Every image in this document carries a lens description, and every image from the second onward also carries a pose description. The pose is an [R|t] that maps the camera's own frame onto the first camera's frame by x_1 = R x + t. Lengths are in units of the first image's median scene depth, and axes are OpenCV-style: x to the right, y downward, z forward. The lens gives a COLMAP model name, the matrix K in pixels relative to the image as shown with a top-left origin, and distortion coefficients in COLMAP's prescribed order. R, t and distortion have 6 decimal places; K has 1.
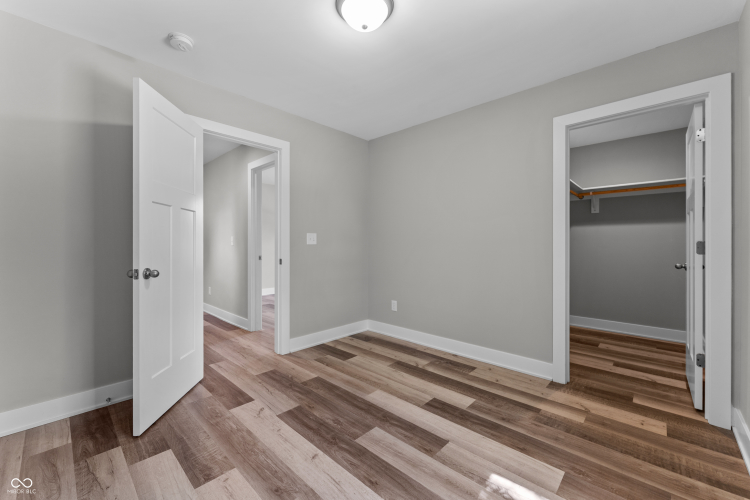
lens RADIAL K [[307.7, 0, 374.9], [0, 307.7, 242.5], [0, 0, 1]] dist [-0.001941, -0.000287]
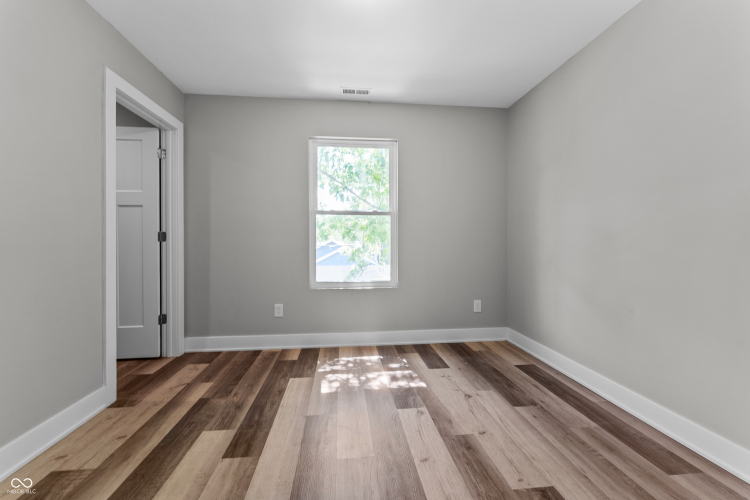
lens RADIAL K [[307.7, 0, 374.9], [0, 307.7, 242.5], [0, 0, 1]] dist [-0.001941, -0.000287]
pose [[-0.761811, -0.002461, 0.647794, -0.571040], [-0.004912, 0.999986, -0.001977, 0.046723], [-0.647780, -0.004688, -0.761813, 1.521449]]
